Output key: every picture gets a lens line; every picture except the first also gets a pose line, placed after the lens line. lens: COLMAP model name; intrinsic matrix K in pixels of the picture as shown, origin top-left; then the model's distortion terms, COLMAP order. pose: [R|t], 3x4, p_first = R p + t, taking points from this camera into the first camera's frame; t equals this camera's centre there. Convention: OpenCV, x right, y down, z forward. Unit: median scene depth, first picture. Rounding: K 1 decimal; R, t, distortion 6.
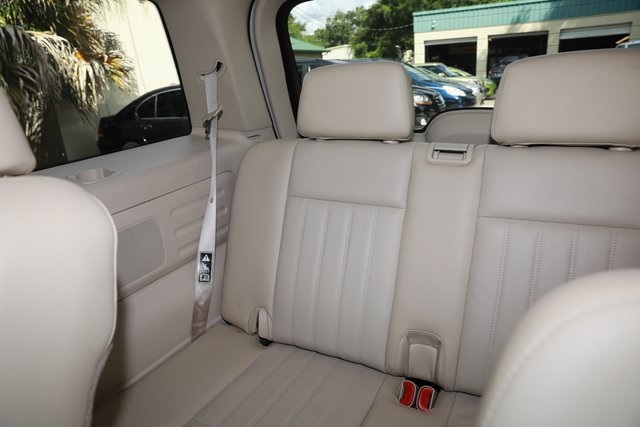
lens RADIAL K [[435.2, 0, 320.0], [0, 435.2, 213.5], [0, 0, 1]] dist [-0.105375, 0.085880]
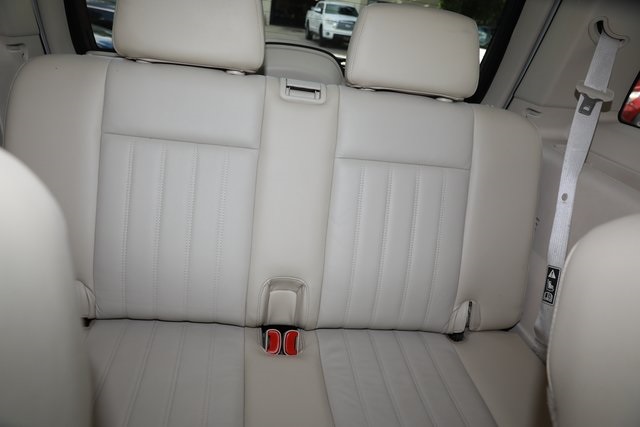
lens RADIAL K [[446.9, 0, 320.0], [0, 446.9, 213.5], [0, 0, 1]] dist [-0.103639, 0.051963]
pose [[0.803920, -0.091447, 0.587665, -0.266224], [-0.005869, 0.986840, 0.161591, -0.031469], [-0.594709, -0.133355, 0.792804, 0.165928]]
